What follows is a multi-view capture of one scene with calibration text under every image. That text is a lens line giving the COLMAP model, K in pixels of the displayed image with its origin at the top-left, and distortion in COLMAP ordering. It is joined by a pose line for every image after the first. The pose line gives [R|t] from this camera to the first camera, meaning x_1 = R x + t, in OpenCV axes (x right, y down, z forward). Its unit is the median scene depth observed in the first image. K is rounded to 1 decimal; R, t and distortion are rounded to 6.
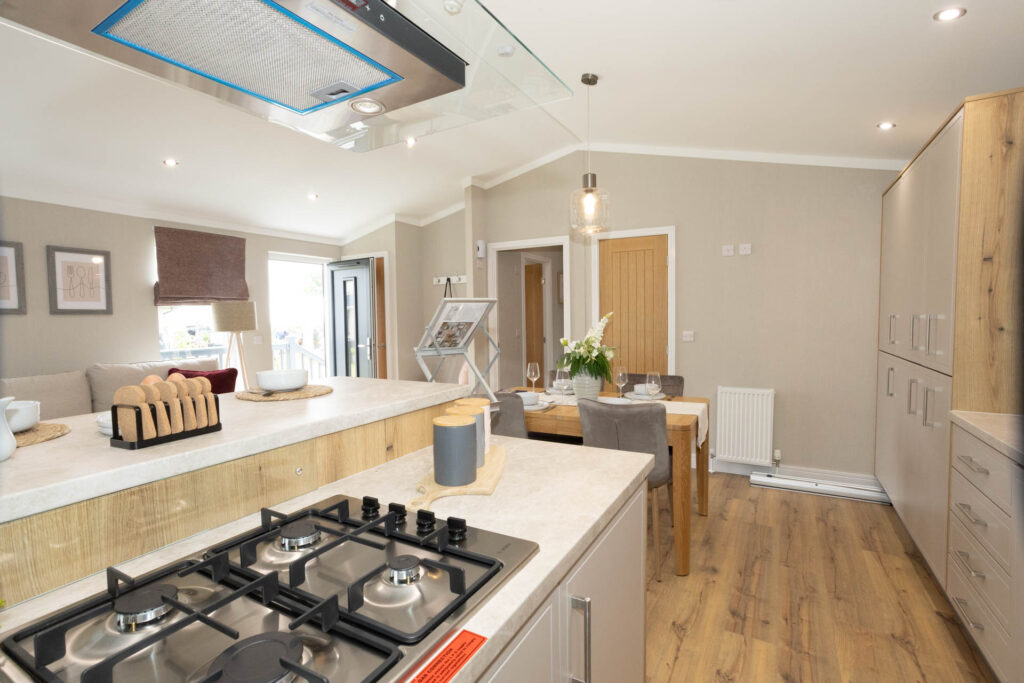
lens RADIAL K [[492.1, 0, 504.3], [0, 492.1, 343.5], [0, 0, 1]] dist [-0.041316, 0.026391]
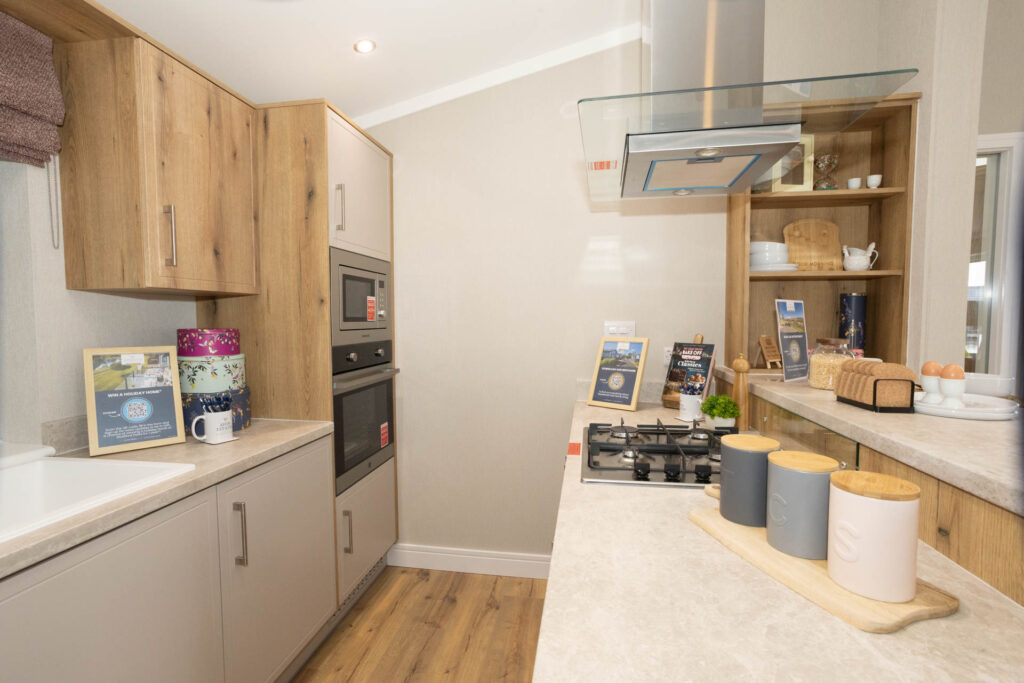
lens RADIAL K [[492.1, 0, 502.7], [0, 492.1, 343.5], [0, 0, 1]] dist [-0.041316, 0.026391]
pose [[-0.937886, 0.034940, -0.345180, 0.167653], [-0.005012, 0.993448, 0.114178, -0.027956], [0.346908, 0.108816, -0.931565, 0.489677]]
